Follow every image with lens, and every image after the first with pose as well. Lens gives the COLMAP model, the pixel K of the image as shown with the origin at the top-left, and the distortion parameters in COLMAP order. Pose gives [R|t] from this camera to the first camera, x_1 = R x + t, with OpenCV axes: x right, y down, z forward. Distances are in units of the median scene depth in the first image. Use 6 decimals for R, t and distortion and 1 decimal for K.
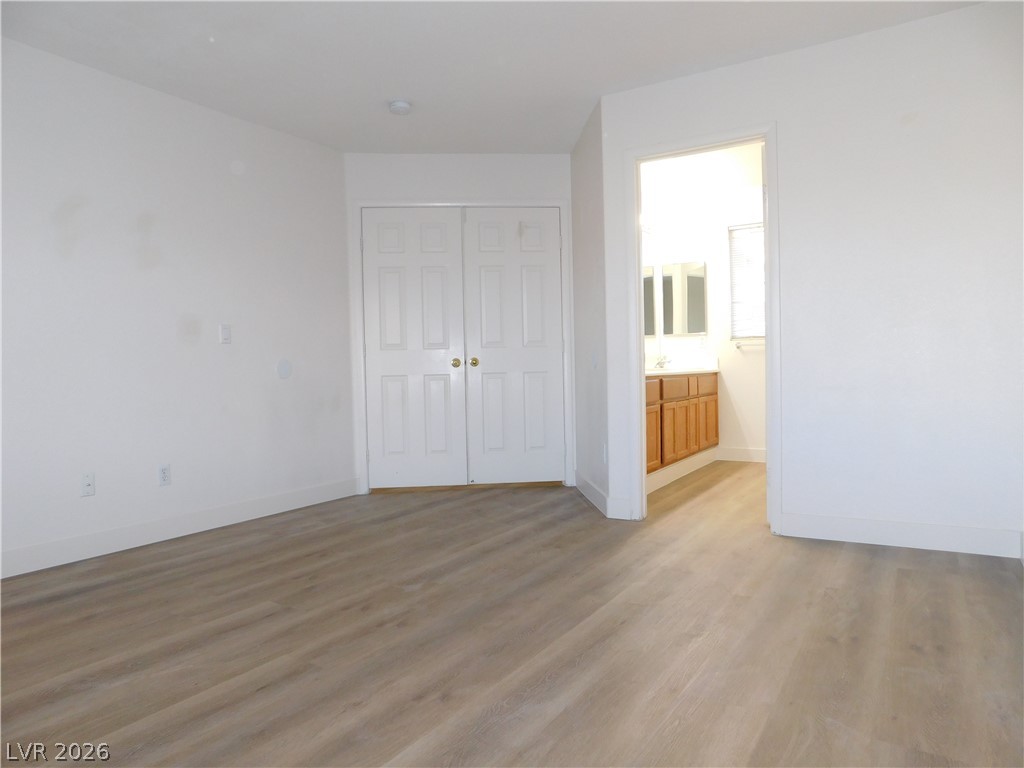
lens RADIAL K [[685.0, 0, 514.8], [0, 685.0, 383.6], [0, 0, 1]] dist [-0.064220, 0.056482]
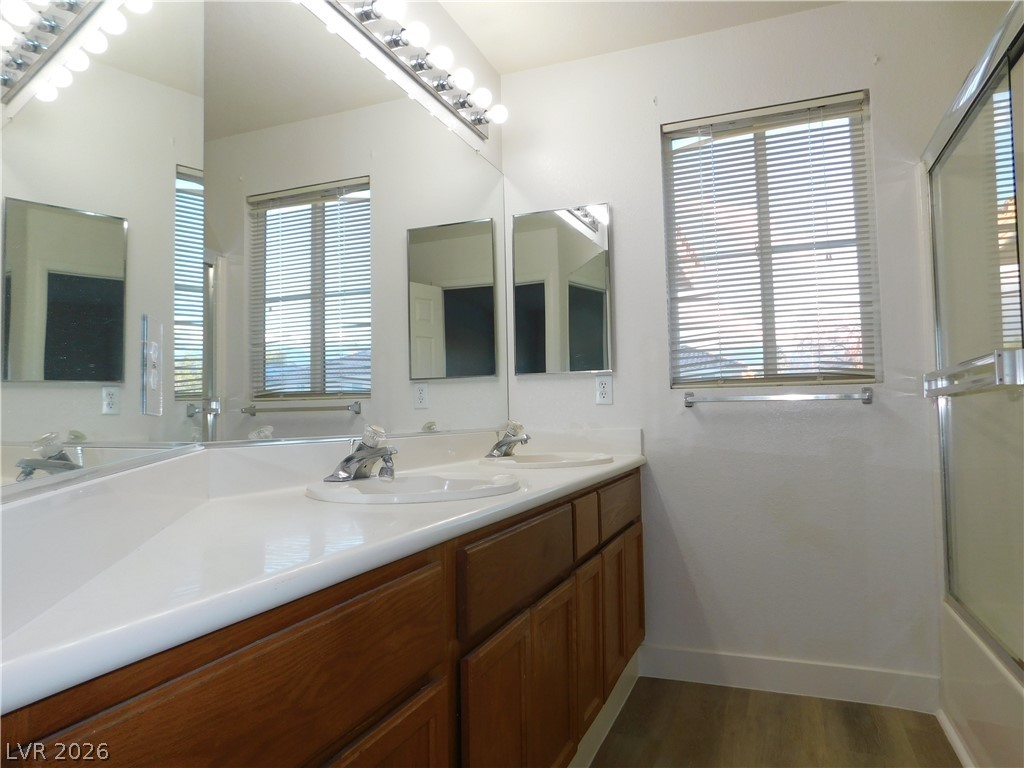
lens RADIAL K [[685.0, 0, 511.5], [0, 685.0, 385.1], [0, 0, 1]] dist [-0.064220, 0.056482]
pose [[0.986610, 0.014043, 0.162494, 0.153000], [-0.002890, 0.997635, -0.068668, -0.036408], [-0.163075, 0.067279, 0.984317, 0.606330]]
